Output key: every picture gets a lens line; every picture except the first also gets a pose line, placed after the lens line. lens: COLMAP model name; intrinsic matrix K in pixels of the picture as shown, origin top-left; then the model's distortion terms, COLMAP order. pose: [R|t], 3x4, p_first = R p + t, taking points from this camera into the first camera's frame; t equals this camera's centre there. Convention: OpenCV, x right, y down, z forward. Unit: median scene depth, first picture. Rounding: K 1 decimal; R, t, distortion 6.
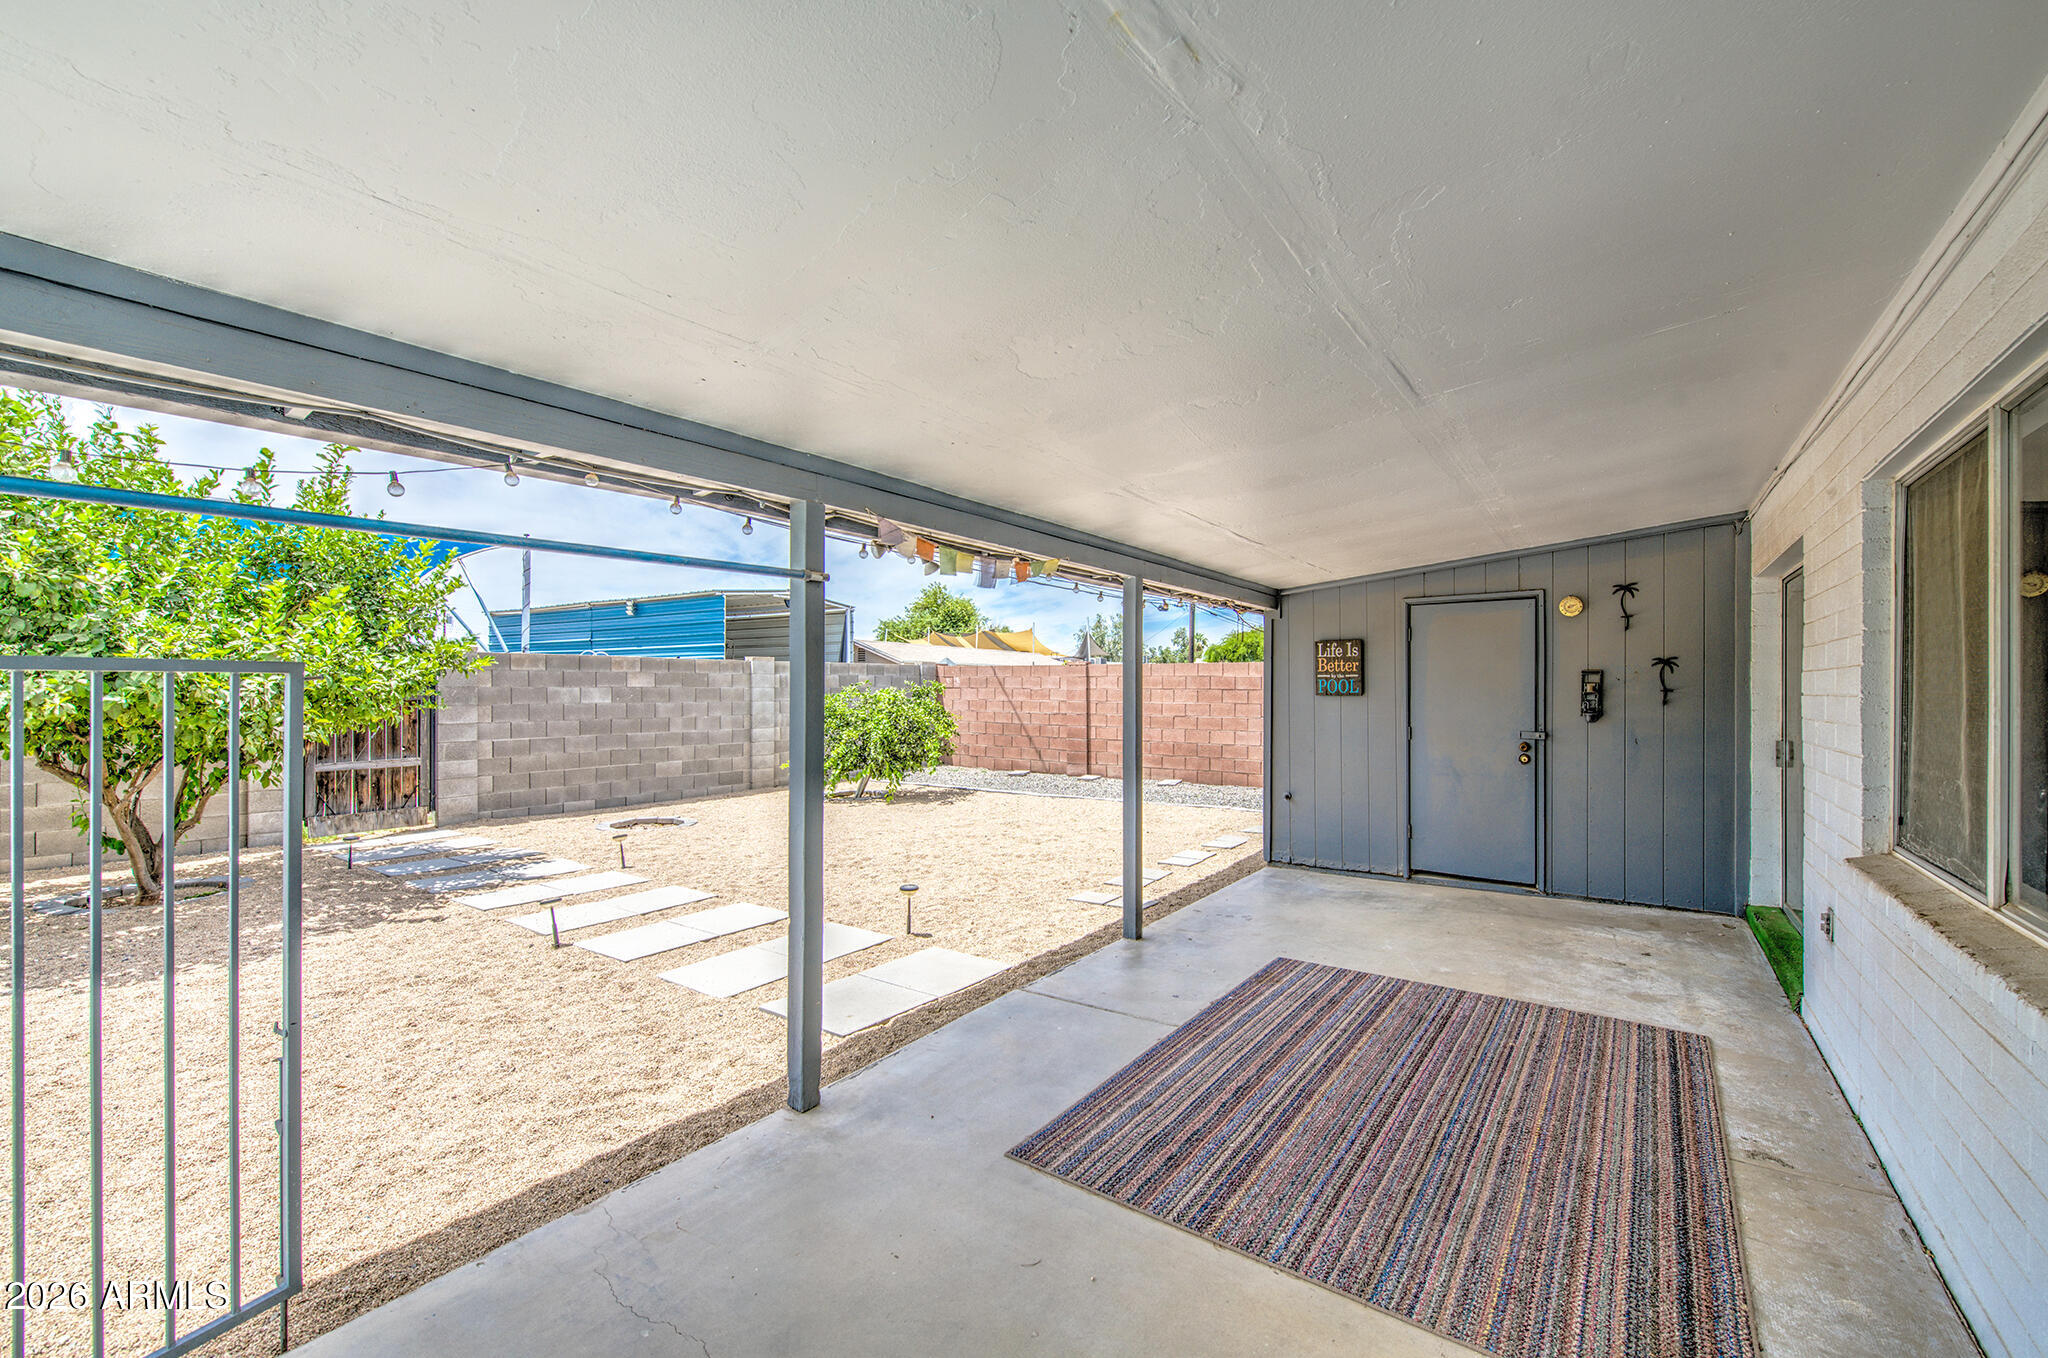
lens RADIAL K [[880.5, 0, 994.3], [0, 880.5, 689.8], [0, 0, 1]] dist [-0.000115, -0.000369]
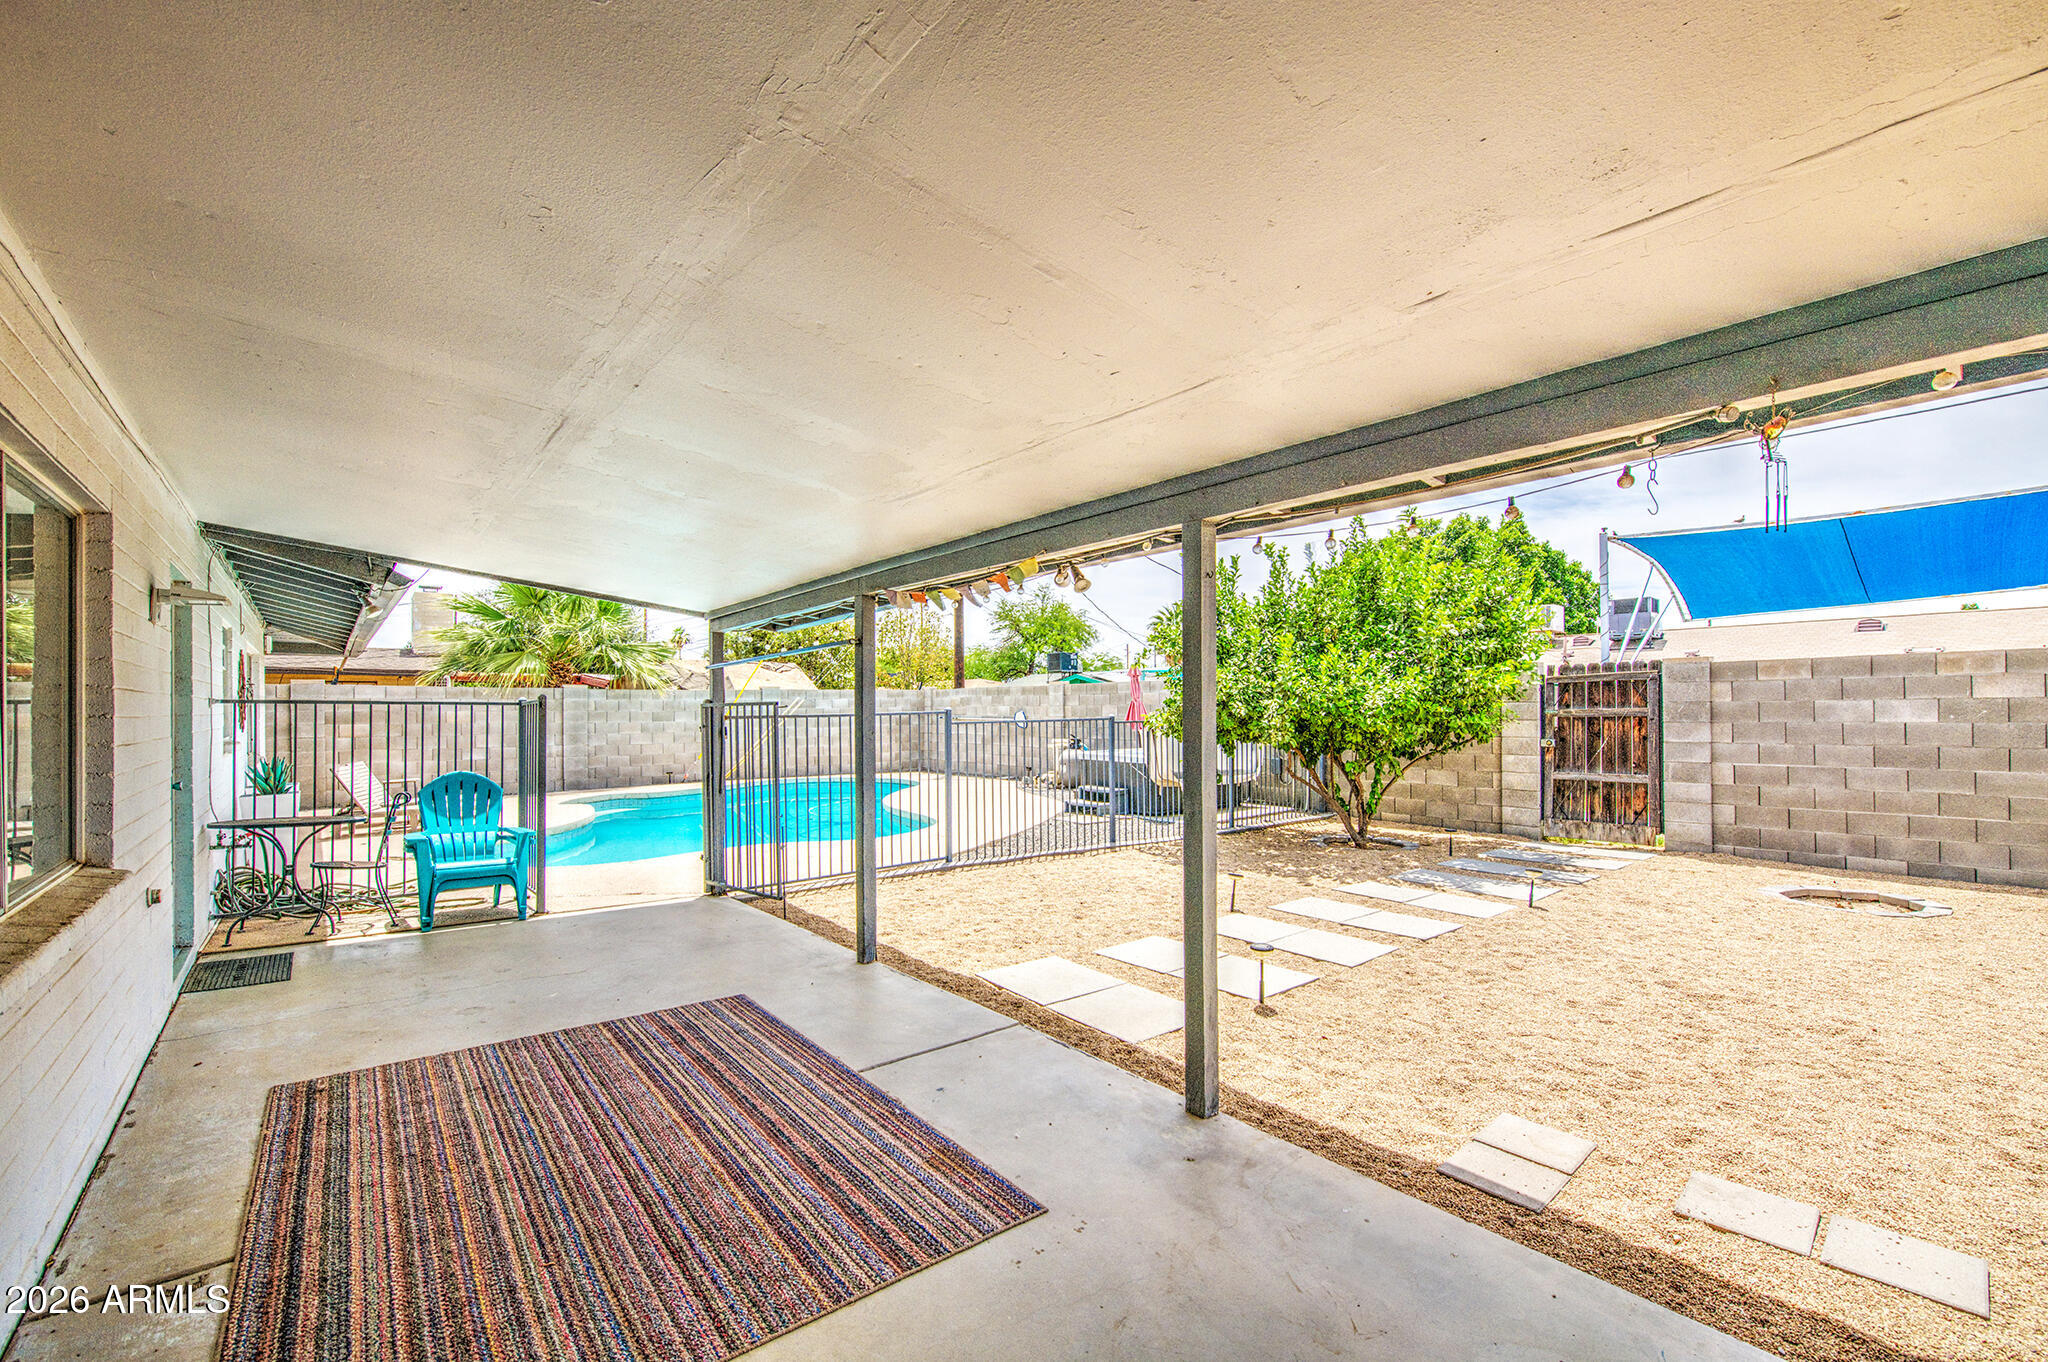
lens RADIAL K [[851.8, 0, 1027.1], [0, 851.8, 712.9], [0, 0, 1]] dist [-0.000232, -0.000495]
pose [[-0.254713, 0.004348, -0.967007, 0.441951], [0.006683, 0.999974, 0.002736, 0.001383], [0.966994, -0.005766, -0.254735, 0.602613]]
